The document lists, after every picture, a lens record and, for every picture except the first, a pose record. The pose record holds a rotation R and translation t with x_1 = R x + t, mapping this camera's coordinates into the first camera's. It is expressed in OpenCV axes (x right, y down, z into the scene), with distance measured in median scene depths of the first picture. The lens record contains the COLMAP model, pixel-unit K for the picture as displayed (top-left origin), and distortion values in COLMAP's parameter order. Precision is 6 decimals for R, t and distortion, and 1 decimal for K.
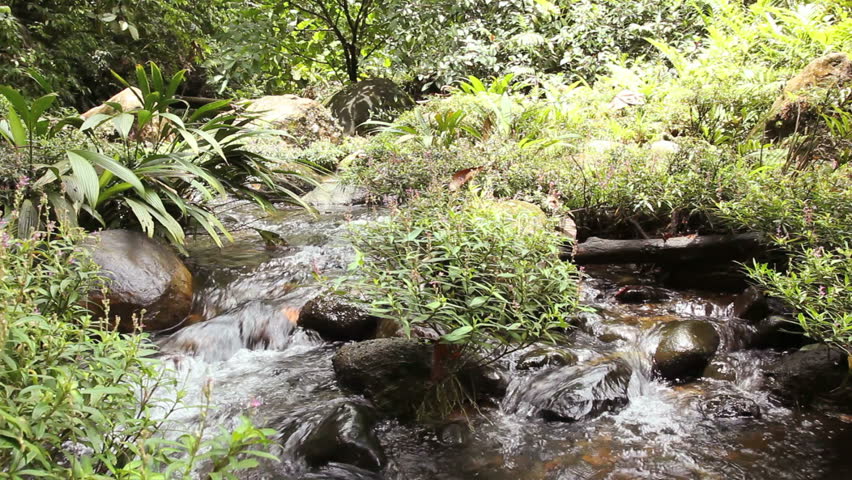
lens RADIAL K [[675.5, 0, 426.7], [0, 675.5, 232.6], [0, 0, 1]] dist [-0.089693, 0.048015]
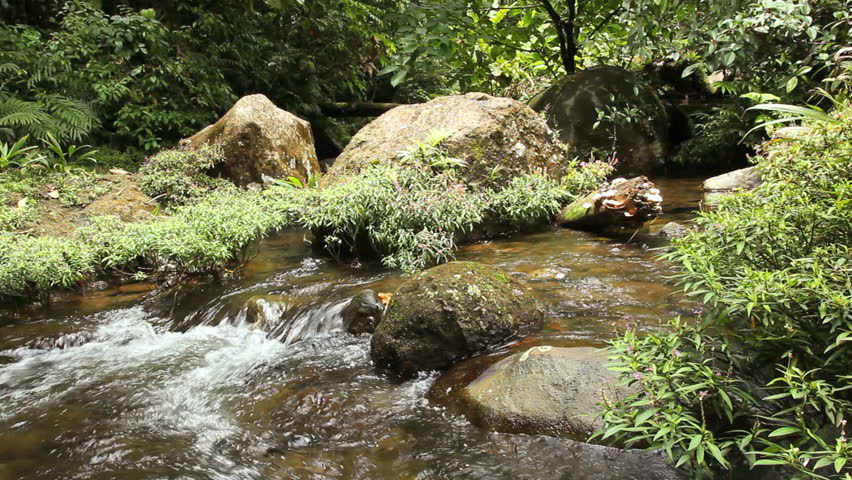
lens RADIAL K [[675.5, 0, 425.1], [0, 675.5, 242.4], [0, 0, 1]] dist [-0.089693, 0.048015]
pose [[0.954107, 0.005118, -0.299423, -0.058364], [-0.000764, 0.999892, 0.014659, -0.069649], [0.299466, -0.013758, 0.954008, 0.355488]]
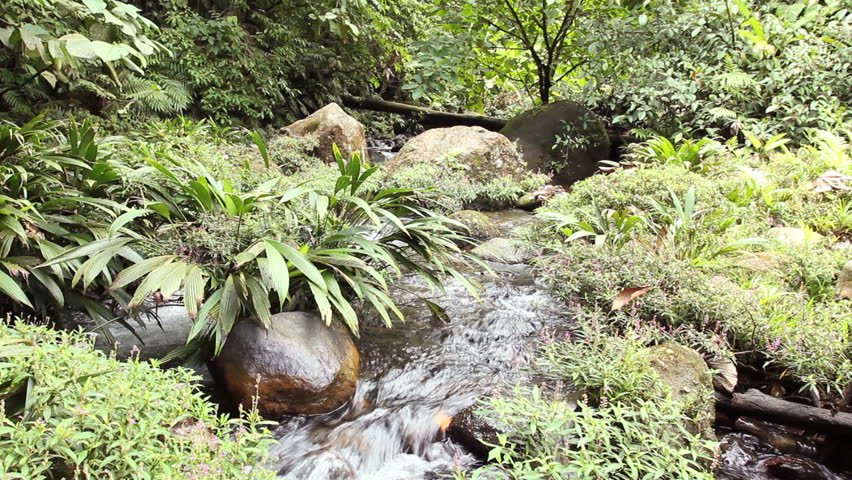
lens RADIAL K [[675.5, 0, 424.9], [0, 675.5, 241.8], [0, 0, 1]] dist [-0.089693, 0.048015]
pose [[0.958793, 0.116156, -0.259277, 0.003949], [-0.111606, 0.993229, 0.032254, -0.046676], [0.261268, -0.001988, 0.965264, -0.009514]]
